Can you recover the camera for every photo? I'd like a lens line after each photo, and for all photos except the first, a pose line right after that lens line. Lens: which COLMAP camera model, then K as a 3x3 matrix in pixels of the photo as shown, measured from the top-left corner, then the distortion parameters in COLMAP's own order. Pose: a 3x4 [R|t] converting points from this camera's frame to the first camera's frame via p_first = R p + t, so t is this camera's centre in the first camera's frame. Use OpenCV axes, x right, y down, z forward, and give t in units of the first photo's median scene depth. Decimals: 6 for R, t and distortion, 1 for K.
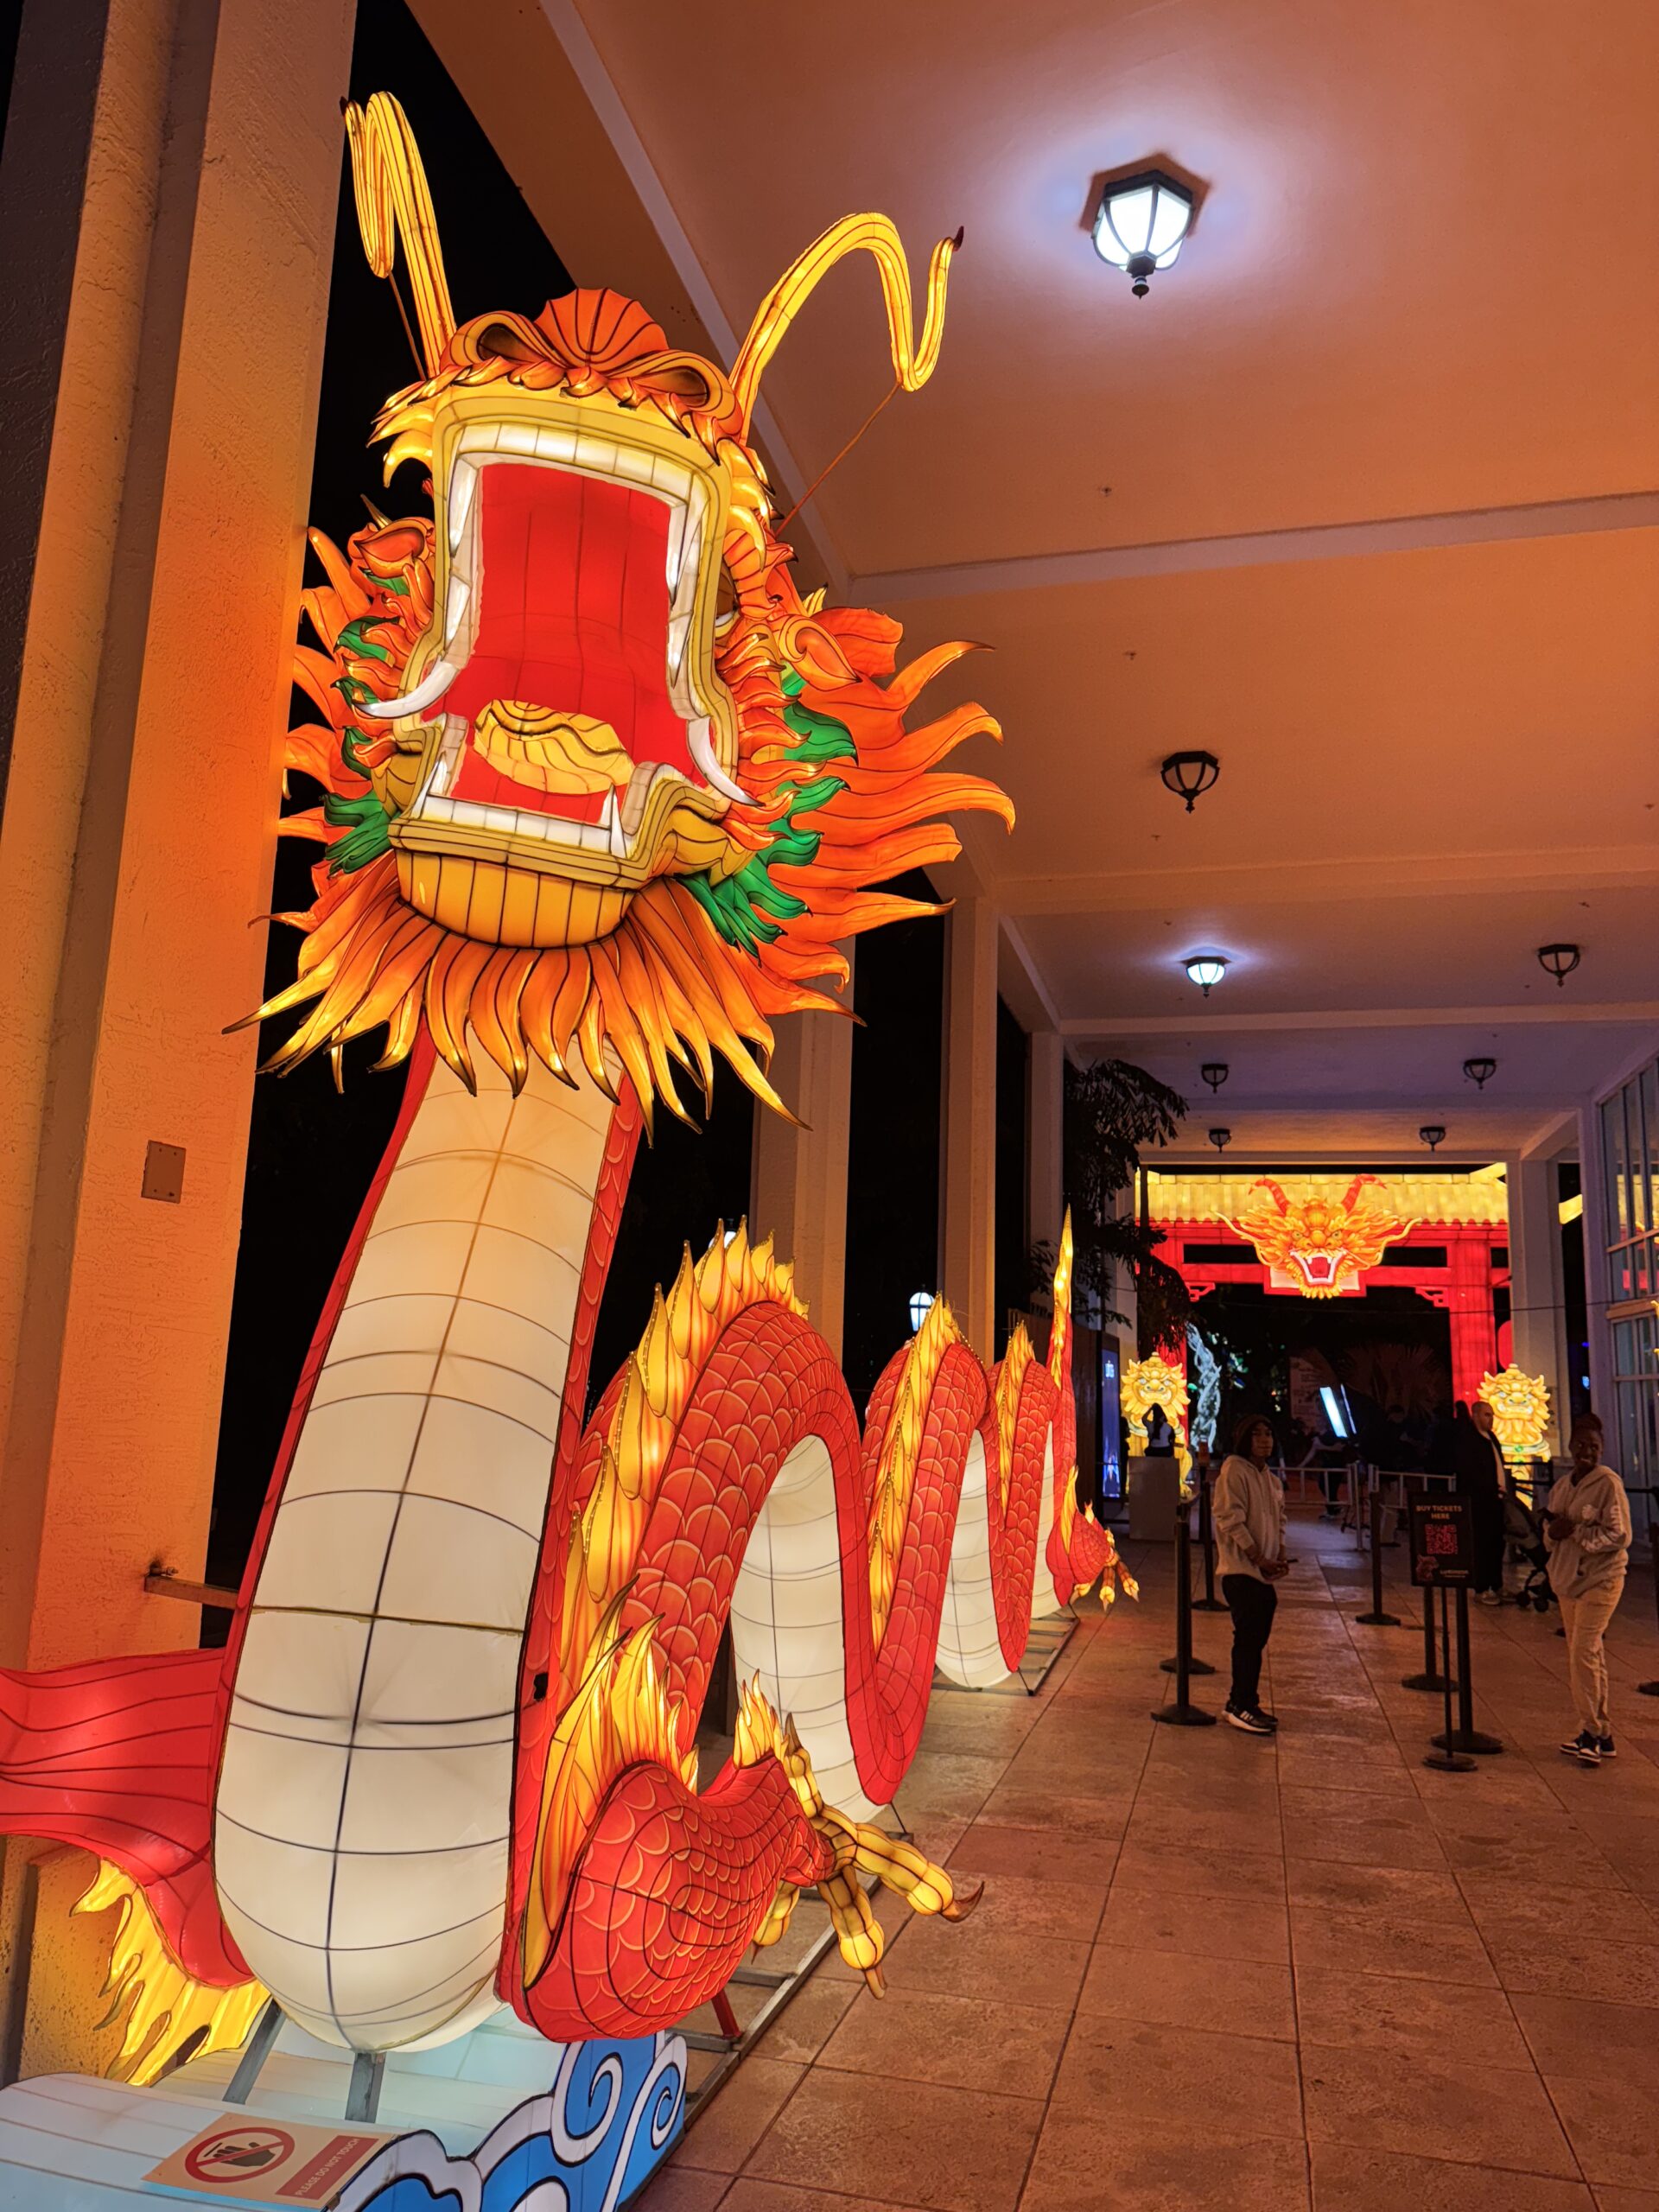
lens RADIAL K [[1595.2, 0, 824.0], [0, 1595.2, 1090.1], [0, 0, 1]] dist [0.074642, -0.125262]
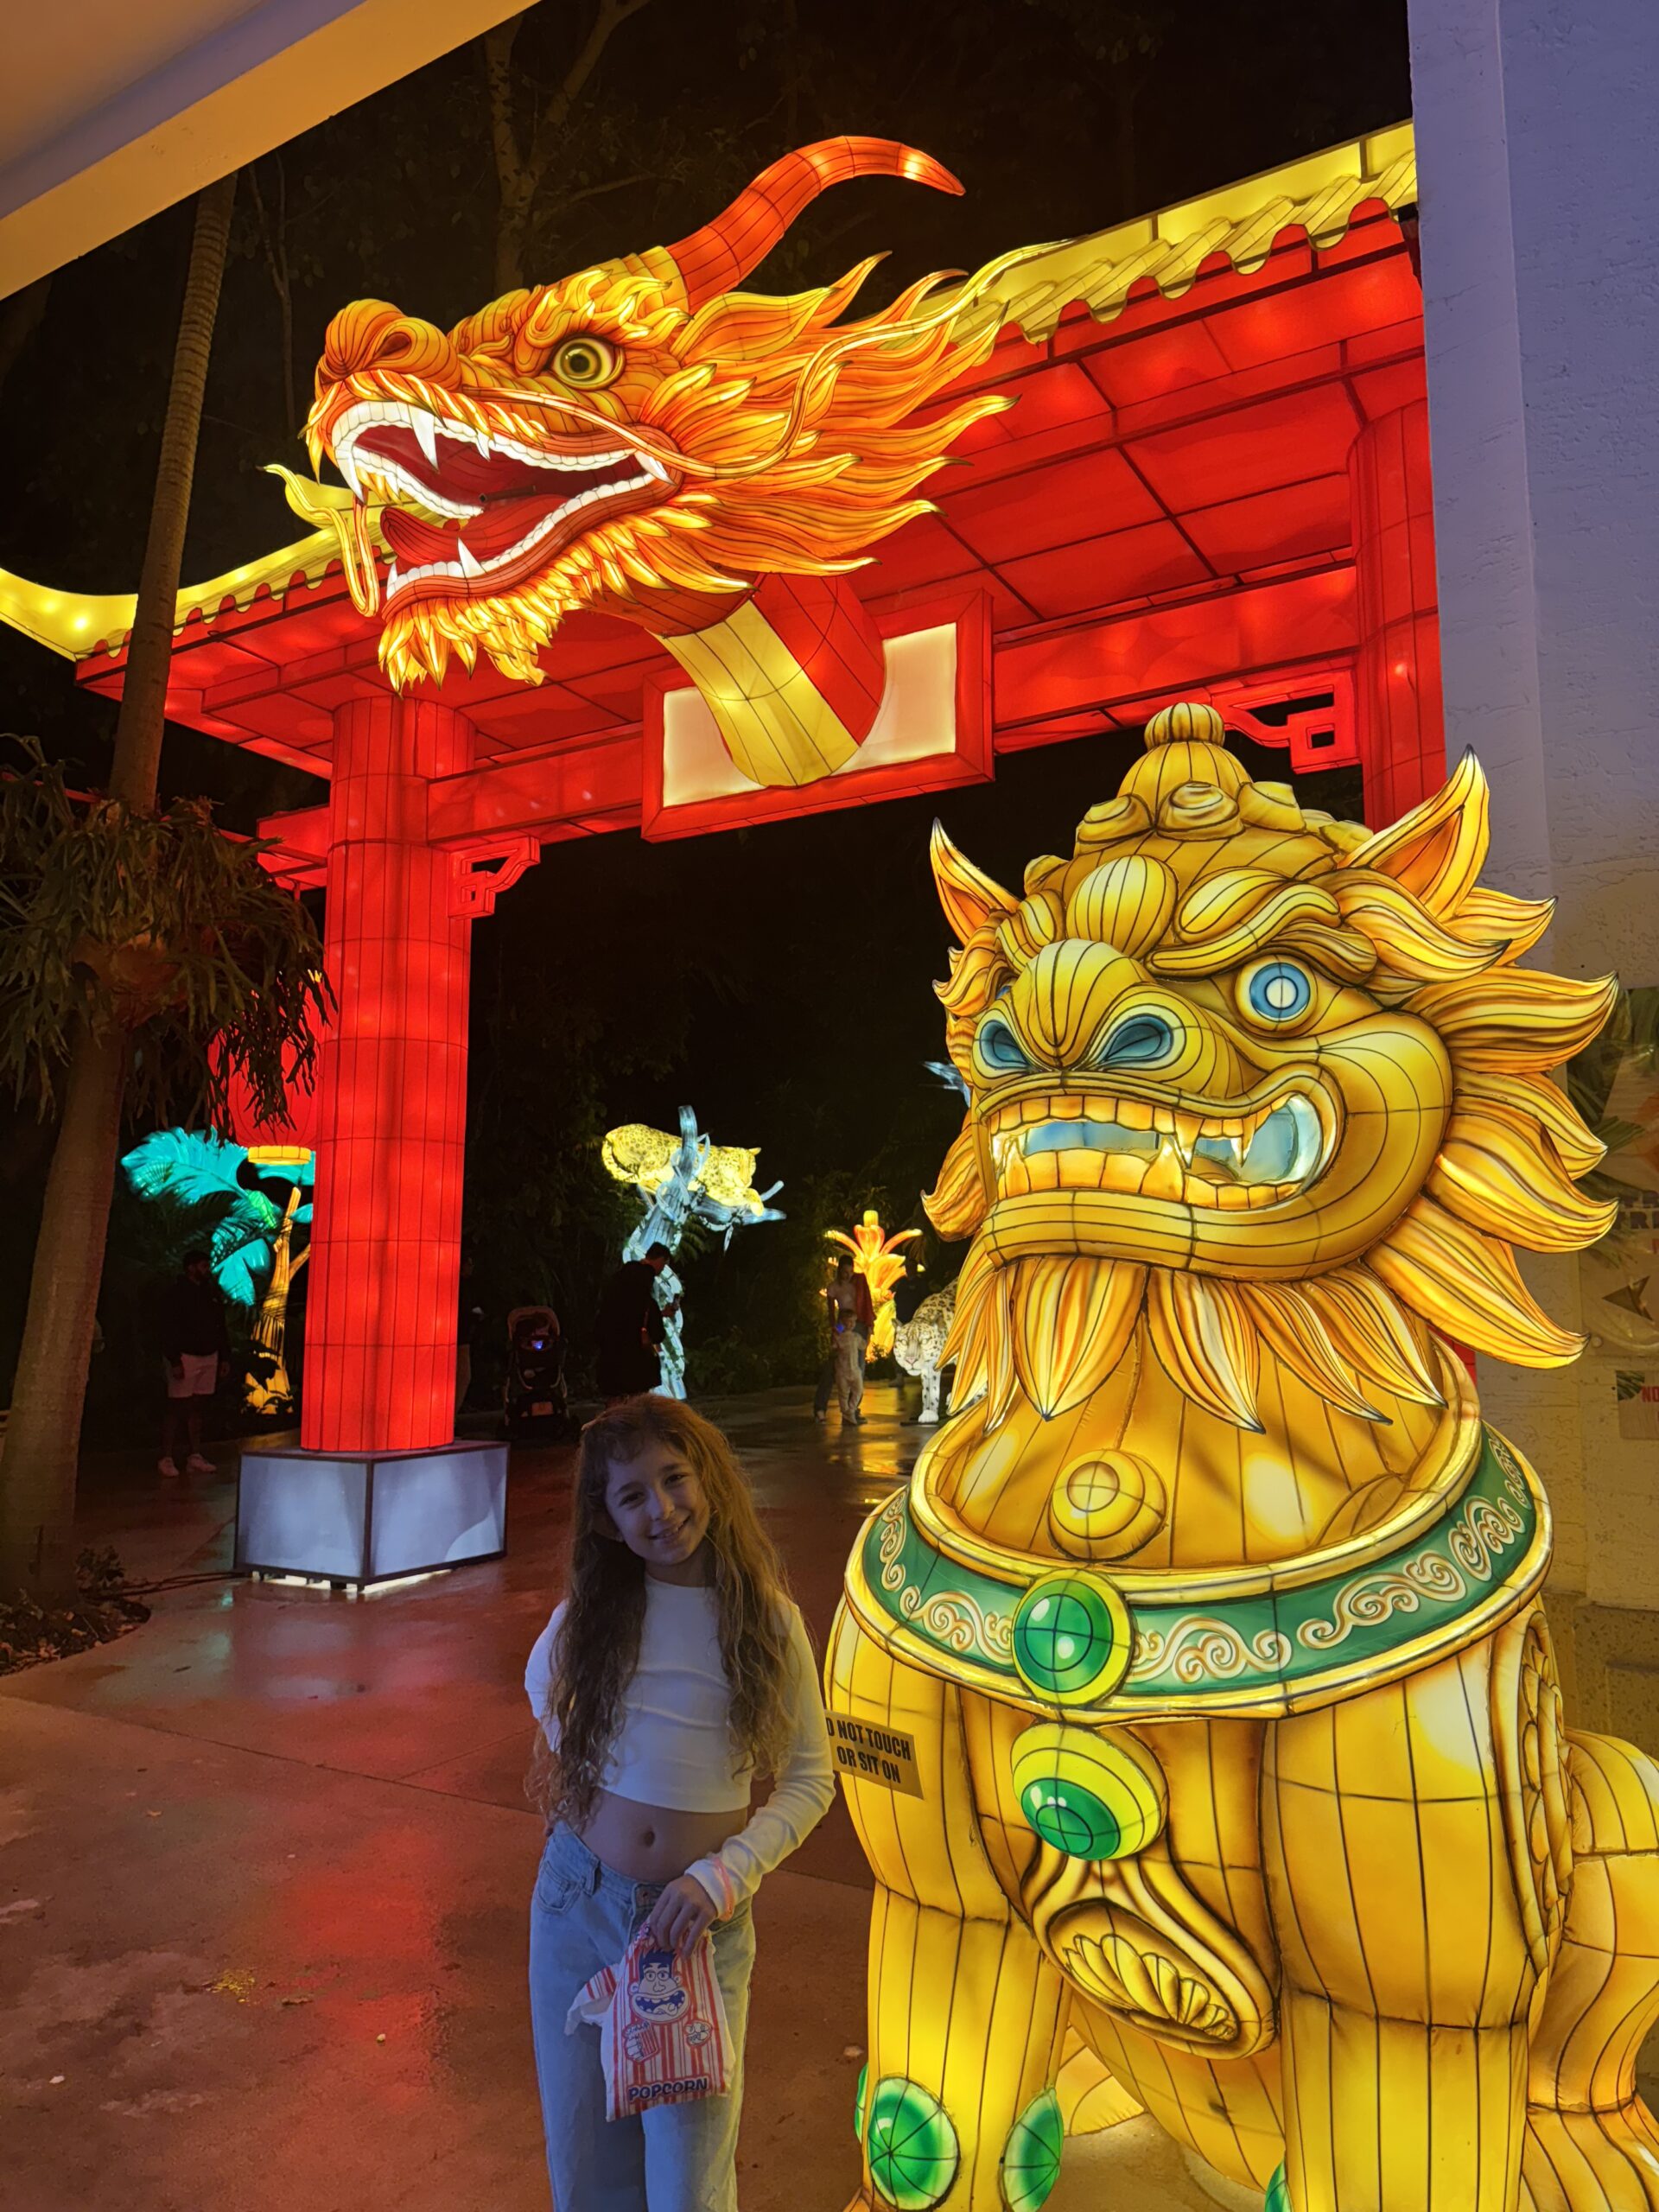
lens RADIAL K [[1595.2, 0, 833.8], [0, 1595.2, 1076.4], [0, 0, 1]] dist [0.074642, -0.125262]
pose [[0.961807, -0.068451, -0.265032, 0.964825], [0.077272, 0.996745, 0.022989, 0.421679], [0.262596, -0.042591, 0.963966, 2.019916]]
